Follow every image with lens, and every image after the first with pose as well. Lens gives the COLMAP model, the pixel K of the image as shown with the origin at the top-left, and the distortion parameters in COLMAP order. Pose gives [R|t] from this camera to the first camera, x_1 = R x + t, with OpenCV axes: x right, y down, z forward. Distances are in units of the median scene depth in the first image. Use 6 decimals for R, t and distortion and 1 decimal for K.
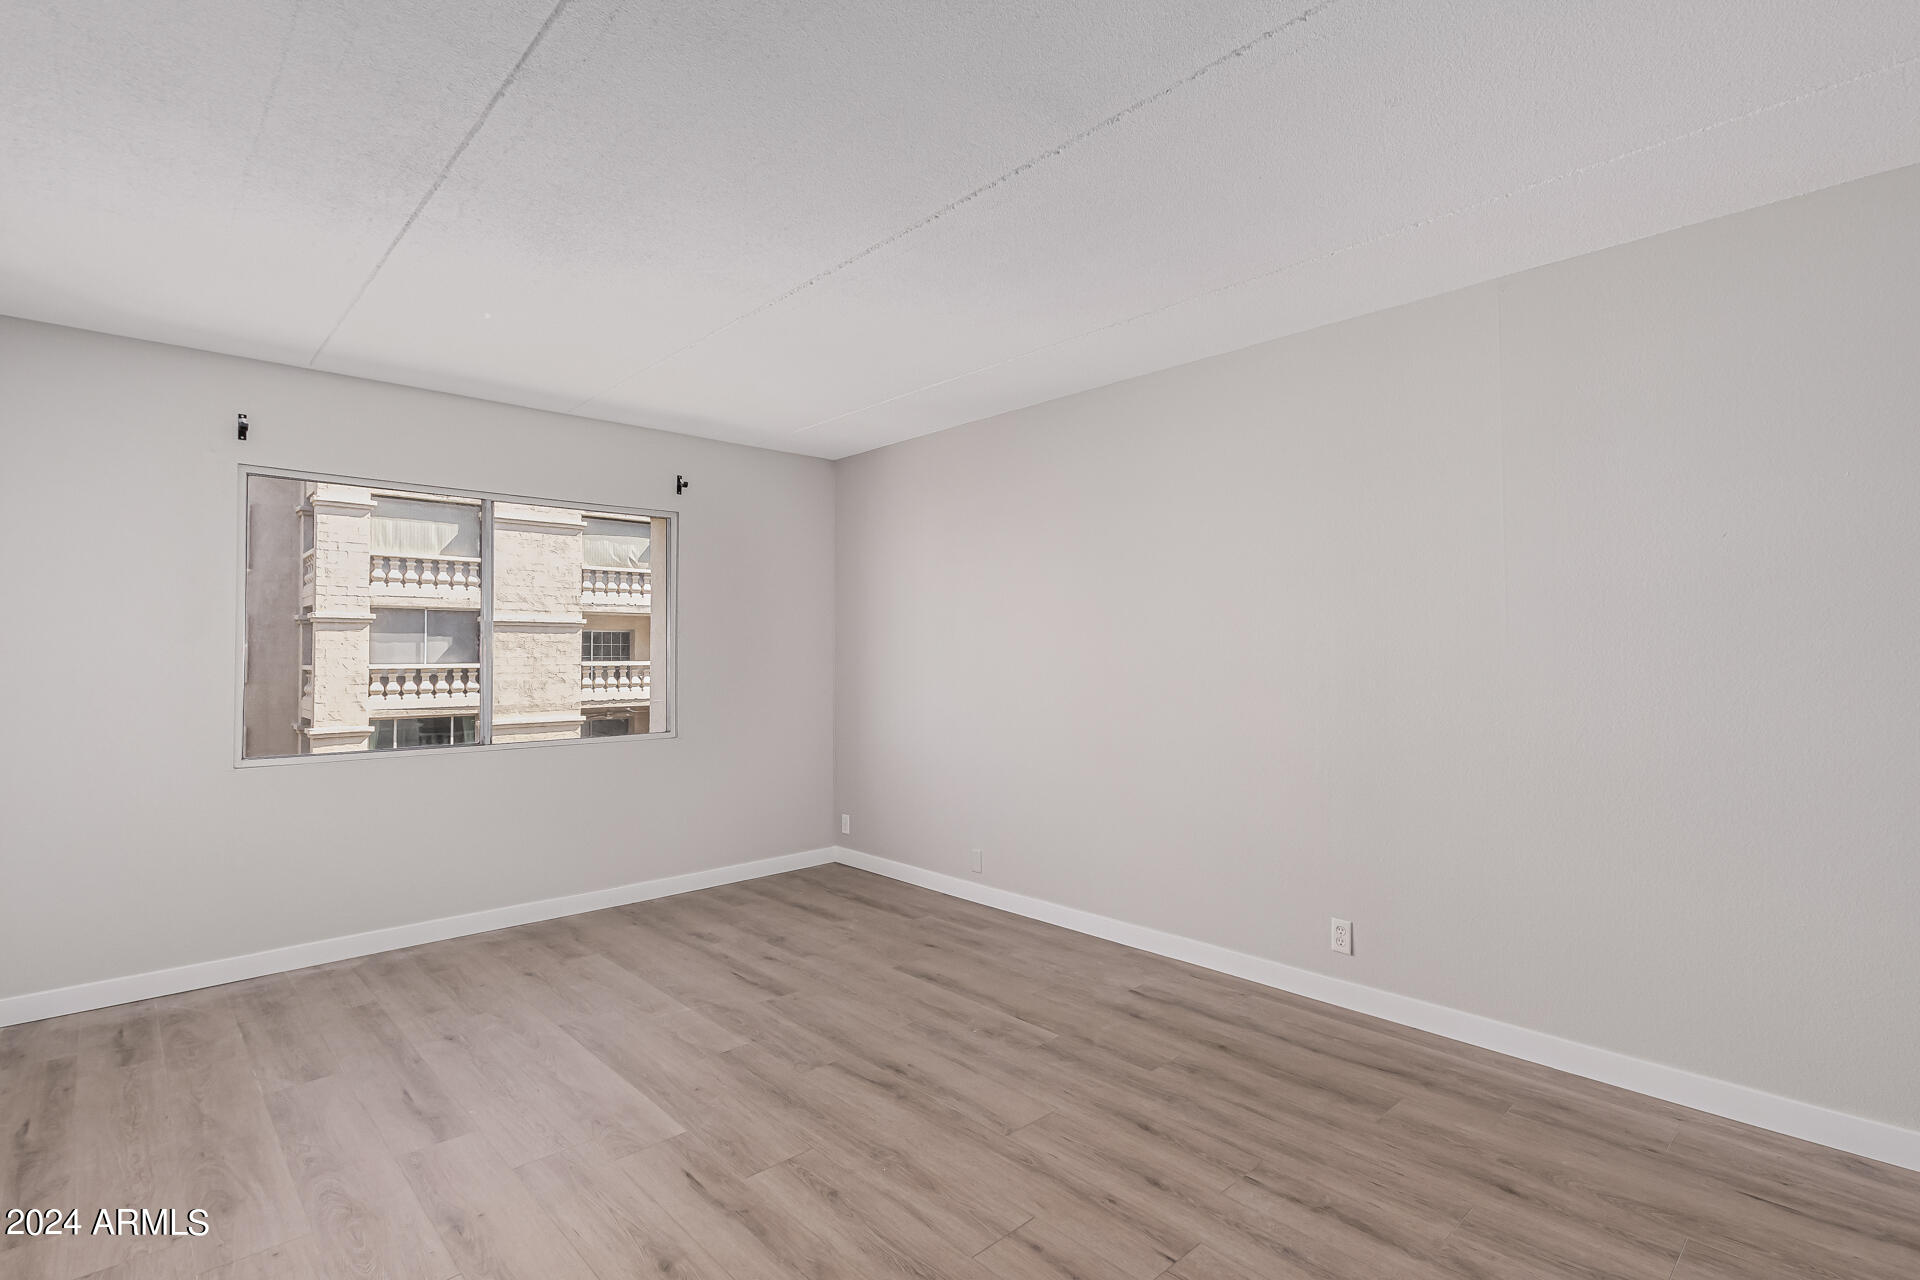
lens RADIAL K [[898.2, 0, 976.0], [0, 898.2, 651.1], [0, 0, 1]] dist [0.003723, -0.001326]
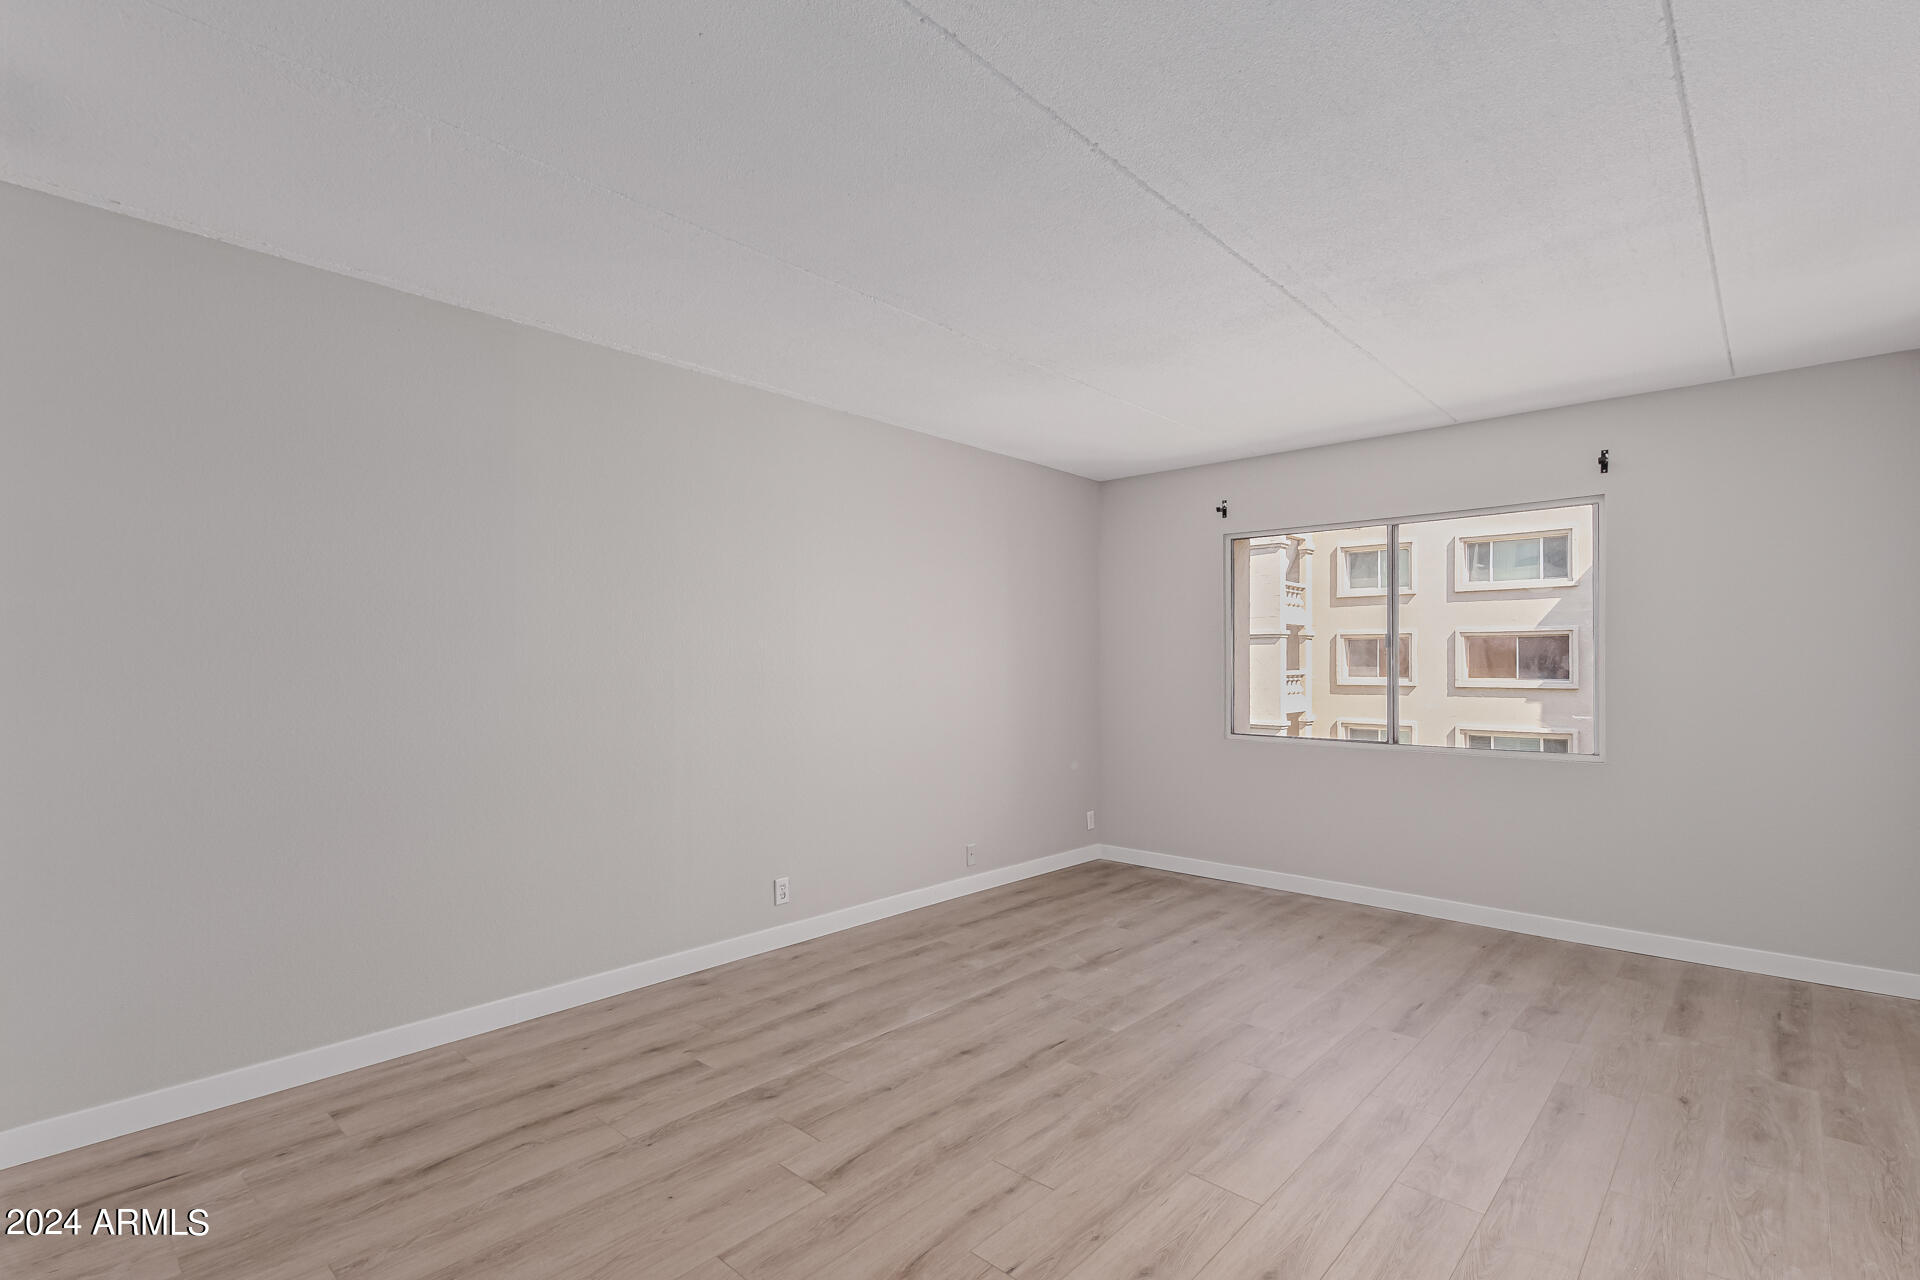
lens RADIAL K [[898.2, 0, 976.0], [0, 898.2, 651.1], [0, 0, 1]] dist [0.003723, -0.001326]
pose [[0.085510, -0.009170, -0.996295, 0.619283], [-0.001791, 0.999955, -0.009358, -0.000129], [0.996336, 0.002584, 0.085490, 0.447511]]
